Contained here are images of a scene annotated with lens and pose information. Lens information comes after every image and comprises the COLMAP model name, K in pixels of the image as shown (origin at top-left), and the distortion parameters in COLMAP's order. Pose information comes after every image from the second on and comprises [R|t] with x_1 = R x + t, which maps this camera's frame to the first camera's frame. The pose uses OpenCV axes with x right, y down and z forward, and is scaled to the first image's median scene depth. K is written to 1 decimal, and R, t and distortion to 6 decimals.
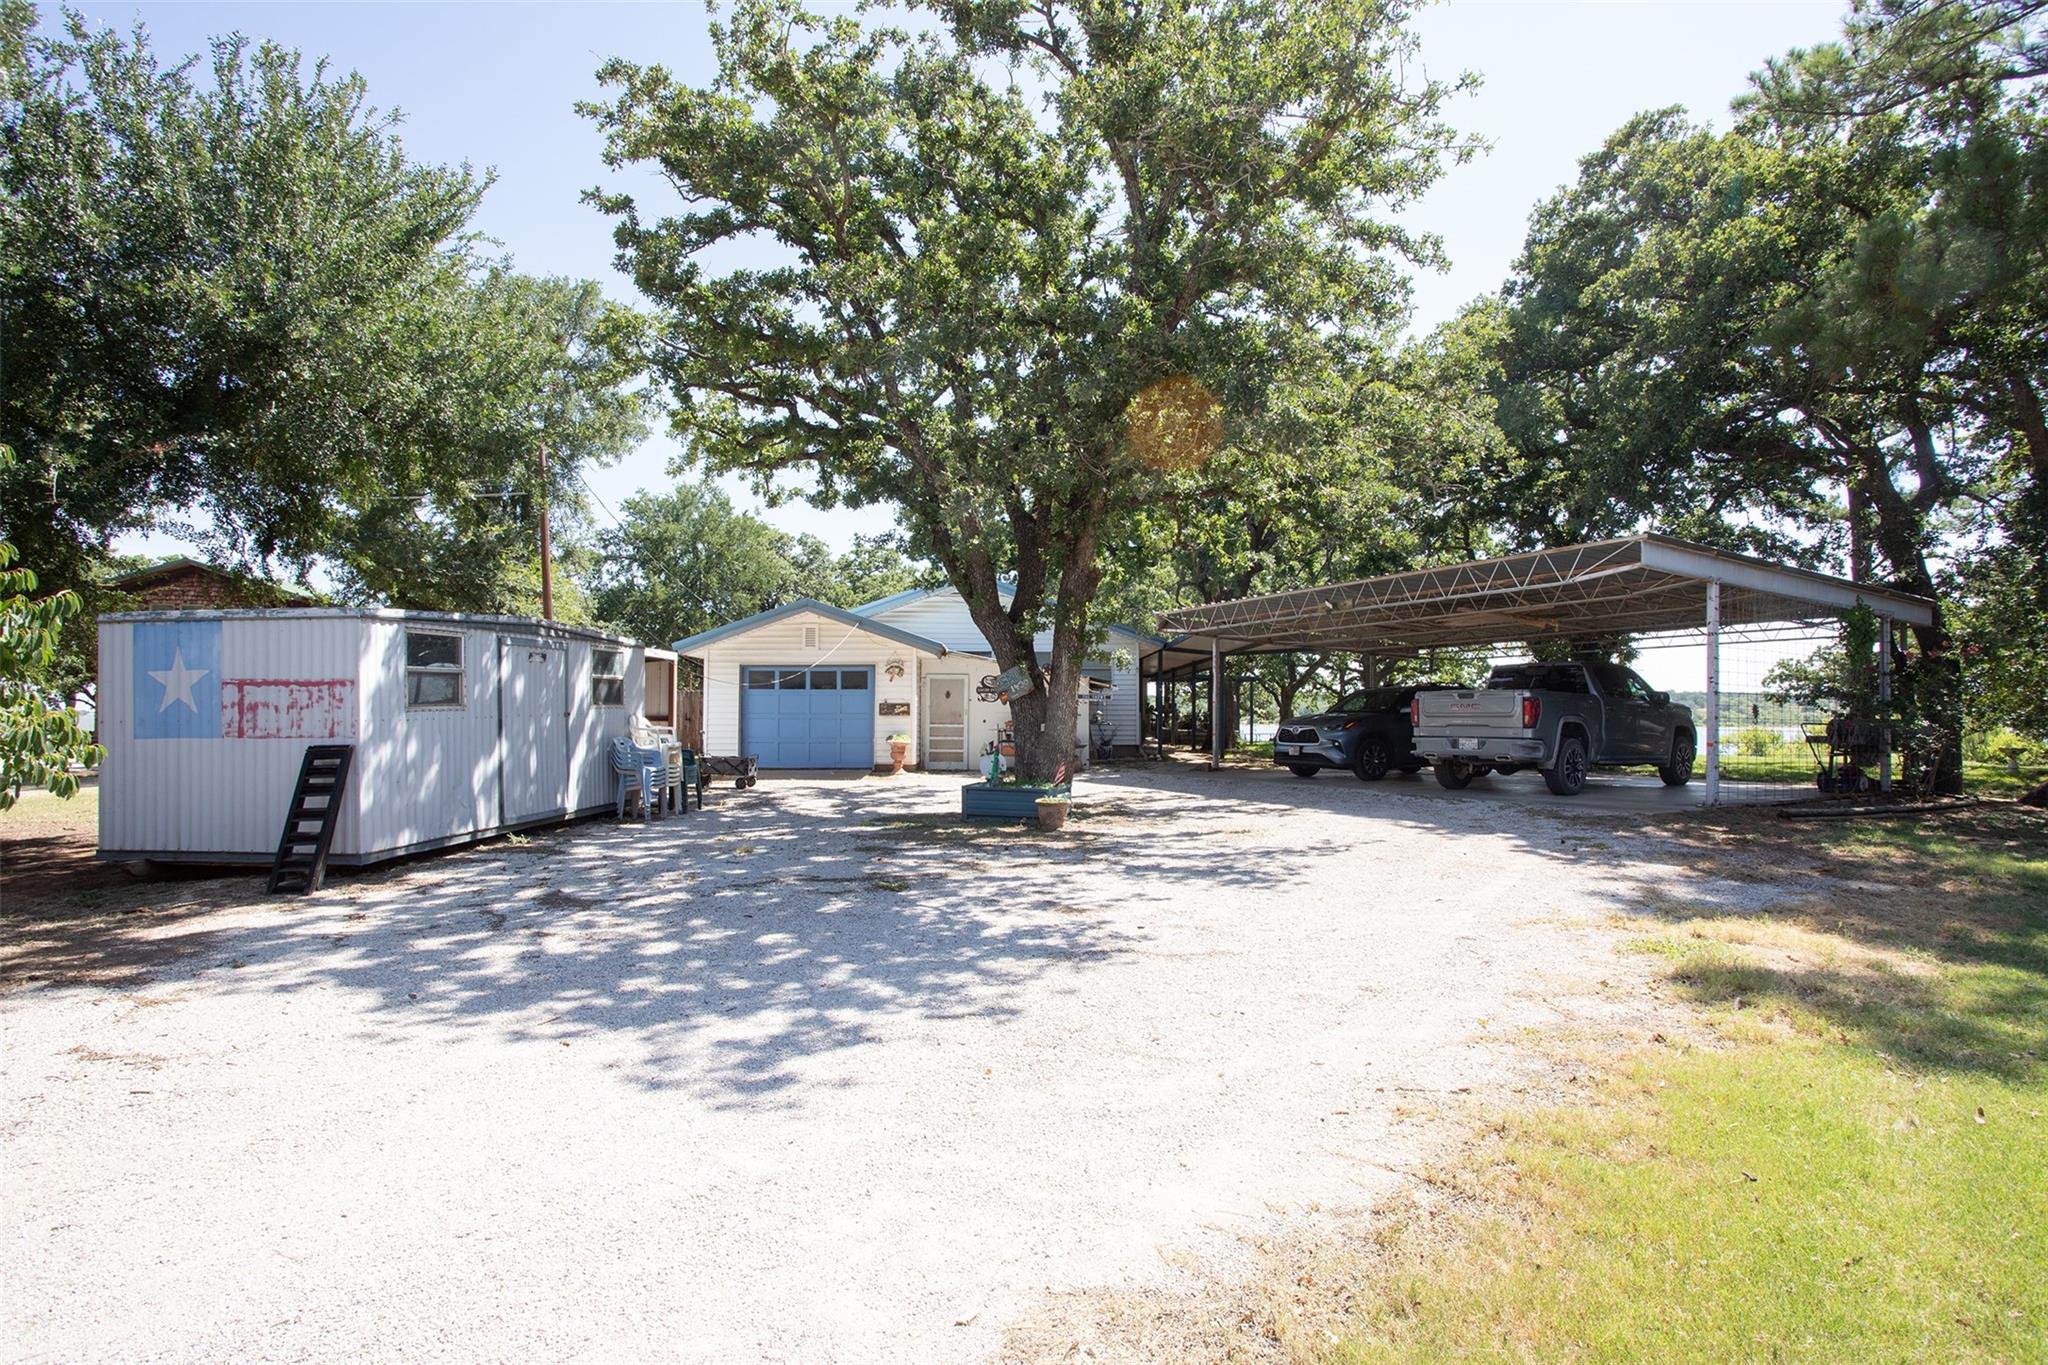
lens RADIAL K [[1011.1, 0, 1024.0], [0, 1011.1, 682.5], [0, 0, 1]] dist [-0.068346, 0.038620]
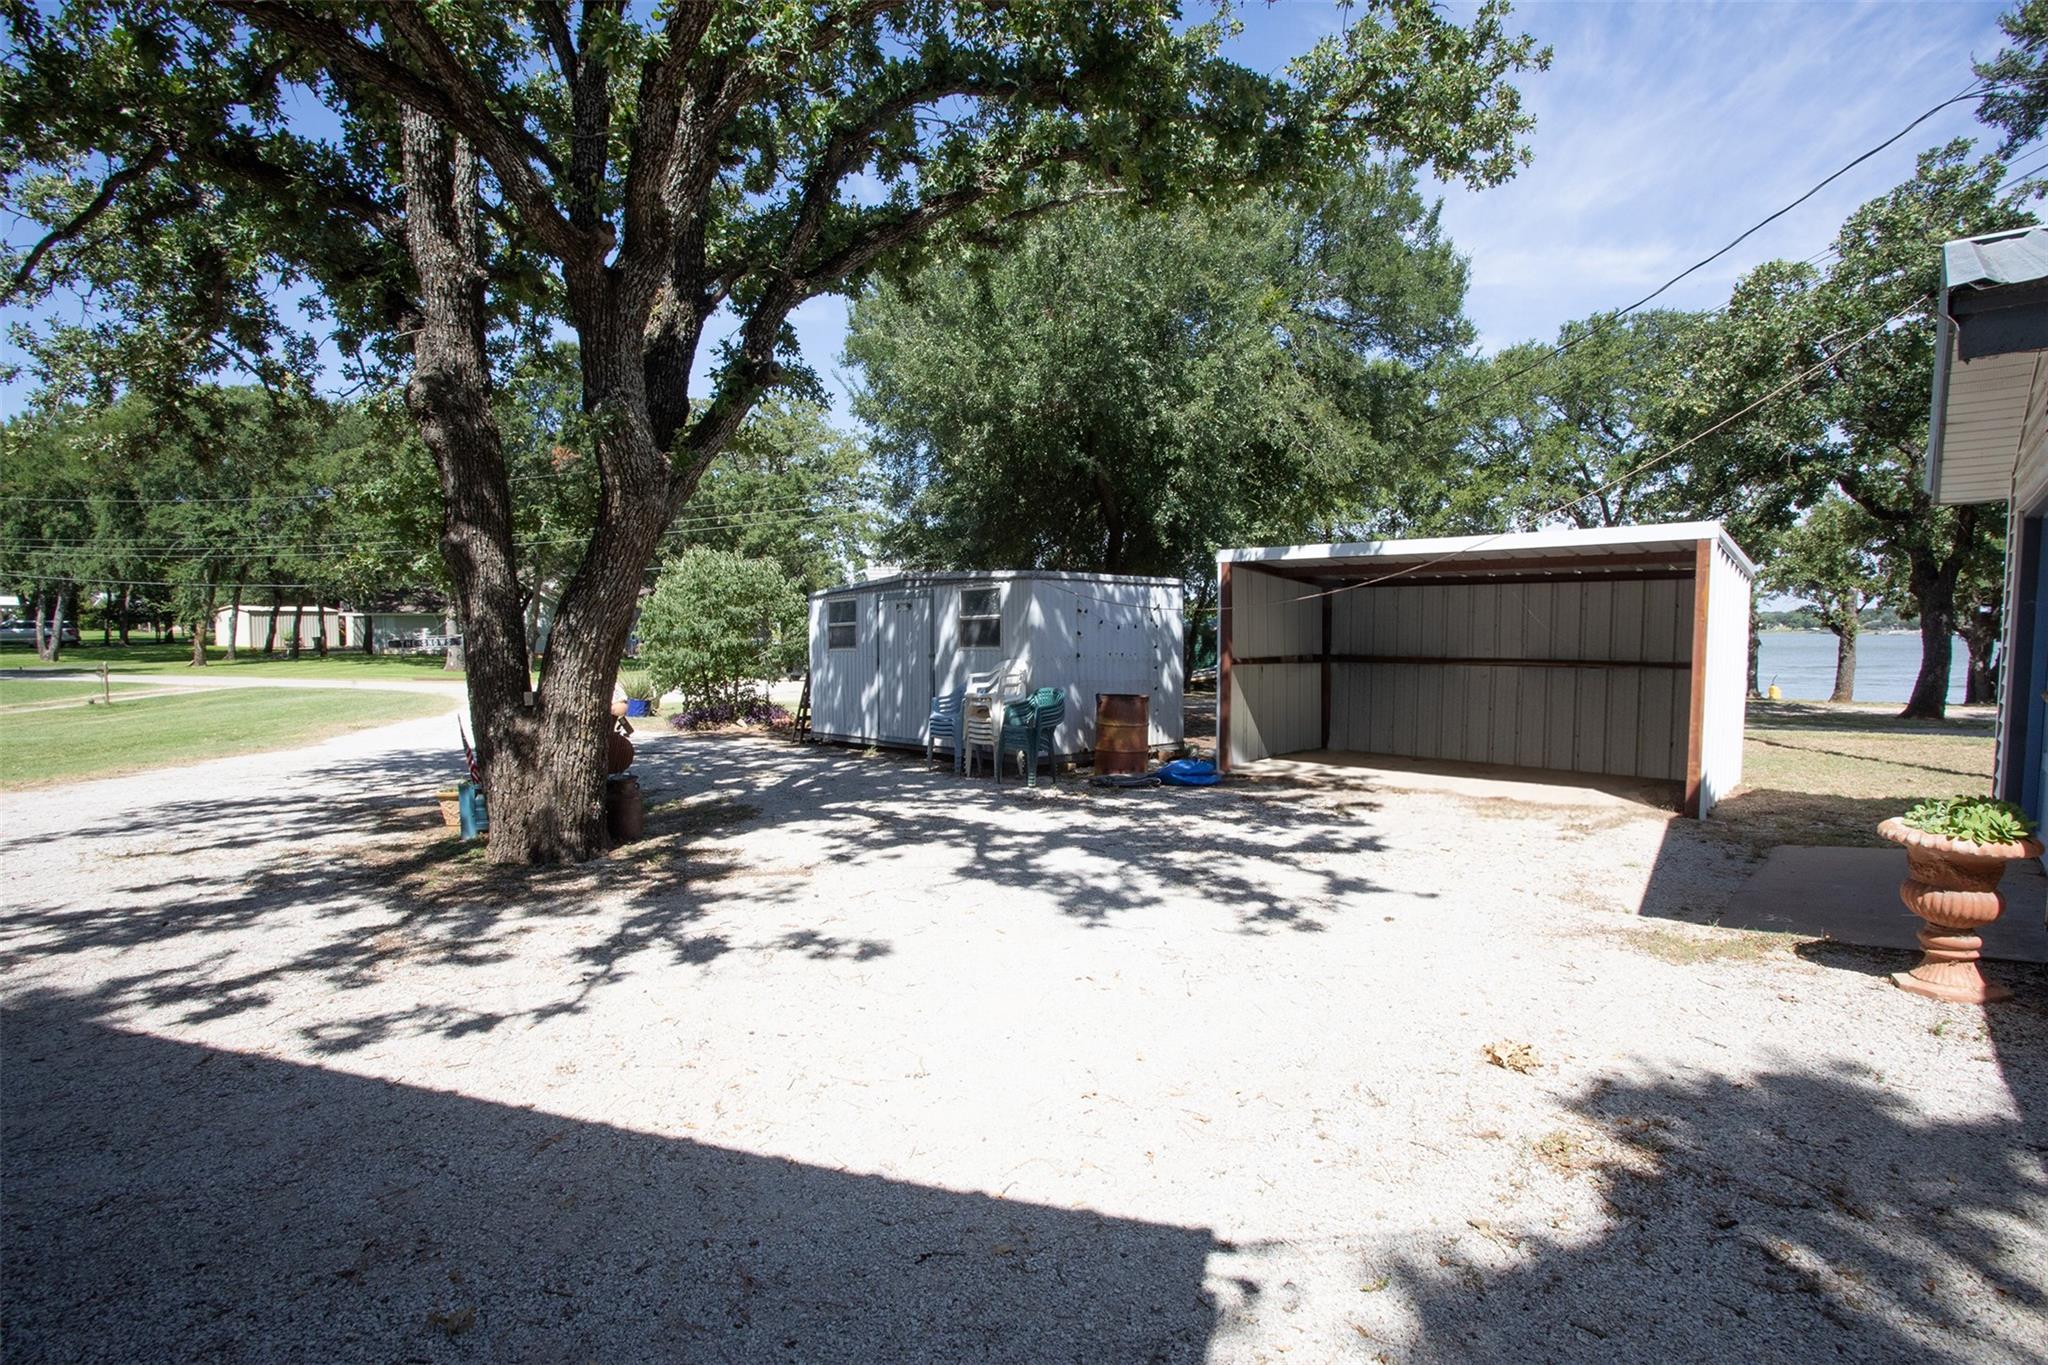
lens RADIAL K [[1011.1, 0, 1024.0], [0, 1011.1, 682.5], [0, 0, 1]] dist [-0.068346, 0.038620]
pose [[-0.690328, 0.029600, -0.722891, 0.284901], [0.021117, 0.999561, 0.020763, 0.042763], [0.723188, -0.000932, -0.690650, 1.926281]]
